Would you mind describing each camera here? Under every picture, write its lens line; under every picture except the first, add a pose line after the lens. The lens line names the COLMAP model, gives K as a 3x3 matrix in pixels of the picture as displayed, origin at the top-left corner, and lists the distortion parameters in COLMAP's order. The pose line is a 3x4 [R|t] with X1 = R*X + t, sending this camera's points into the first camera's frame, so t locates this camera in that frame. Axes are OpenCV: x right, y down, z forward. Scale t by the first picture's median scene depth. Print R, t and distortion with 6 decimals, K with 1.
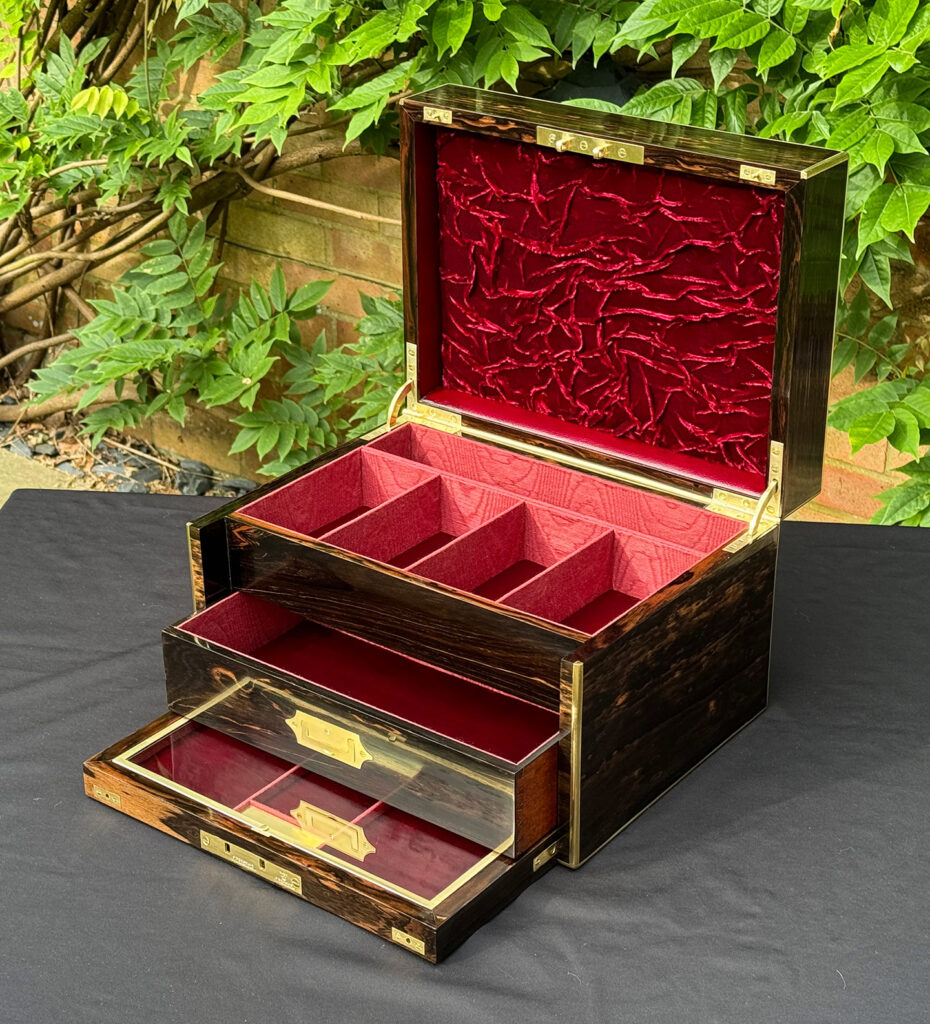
lens RADIAL K [[2058.5, 0, 421.7], [0, 2058.5, 519.0], [0, 0, 1]] dist [0.107199, 0.040841]
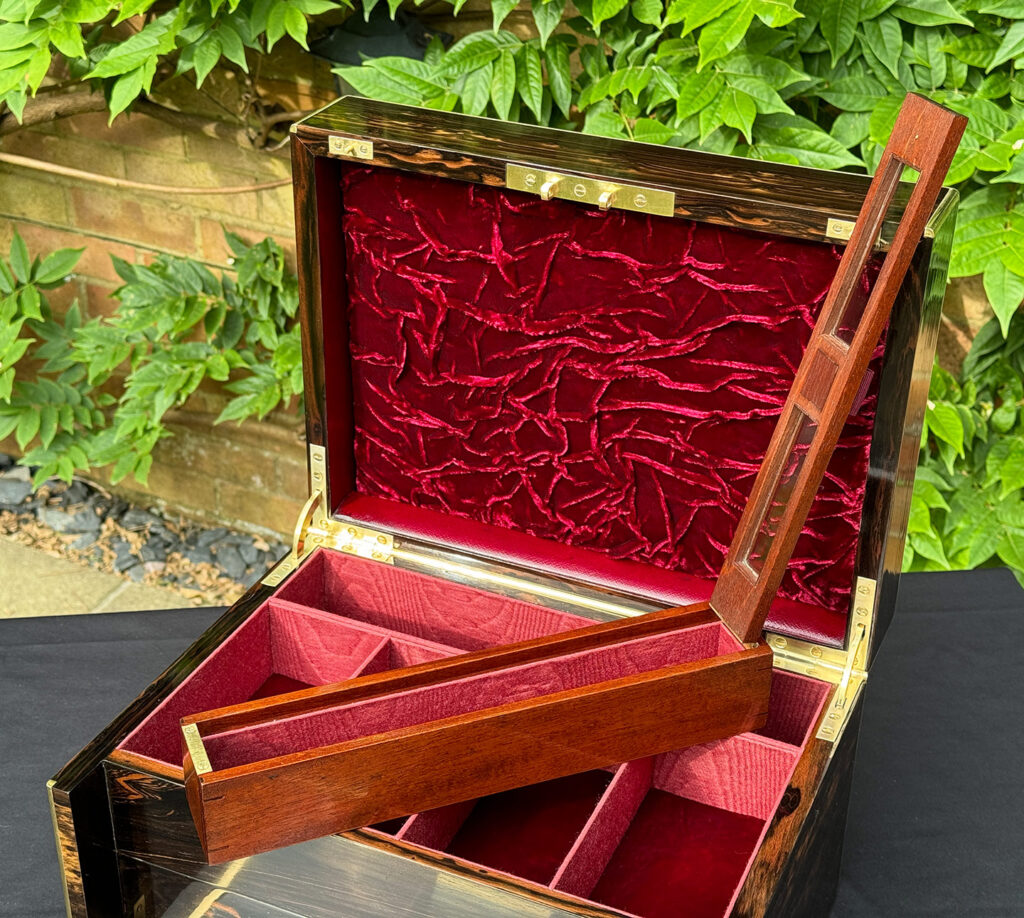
lens RADIAL K [[1703.0, 0, 505.3], [0, 1703.0, 455.7], [0, 0, 1]] dist [0.136621, -0.142412]
pose [[0.969816, -0.094372, 0.224835, -0.082416], [0.079640, 0.994093, 0.073737, -0.128720], [-0.230466, -0.053605, 0.971603, 0.410182]]
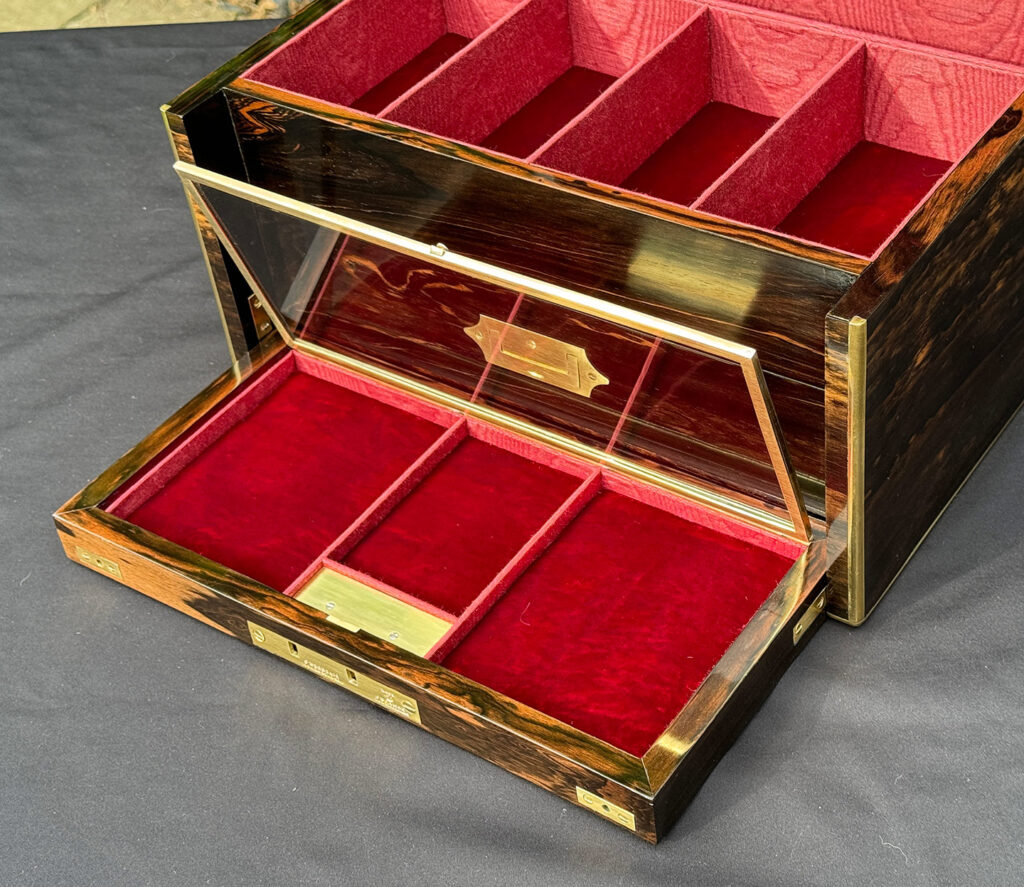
lens RADIAL K [[1870.0, 0, 544.8], [0, 1870.0, 440.3], [0, 0, 1]] dist [0.162709, -0.201364]
pose [[0.994169, -0.107109, -0.012509, -0.004891], [0.106758, 0.961198, 0.254364, -0.032022], [-0.015221, -0.254216, 0.967028, 0.419479]]
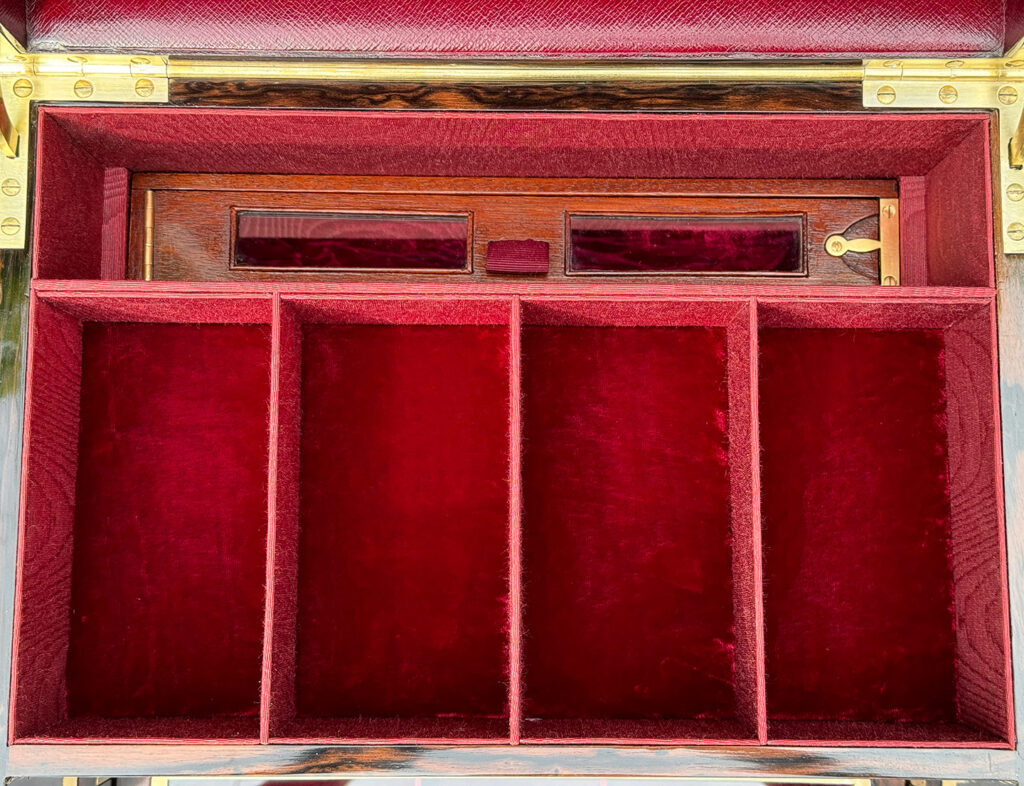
lens RADIAL K [[1467.5, 0, 515.7], [0, 1467.5, 389.5], [0, 0, 1]] dist [0.218698, -0.592273]
pose [[0.789052, -0.606816, 0.095767, 0.006674], [0.249985, 0.459559, 0.852240, -0.267770], [-0.561164, -0.648521, 0.514311, 0.809664]]
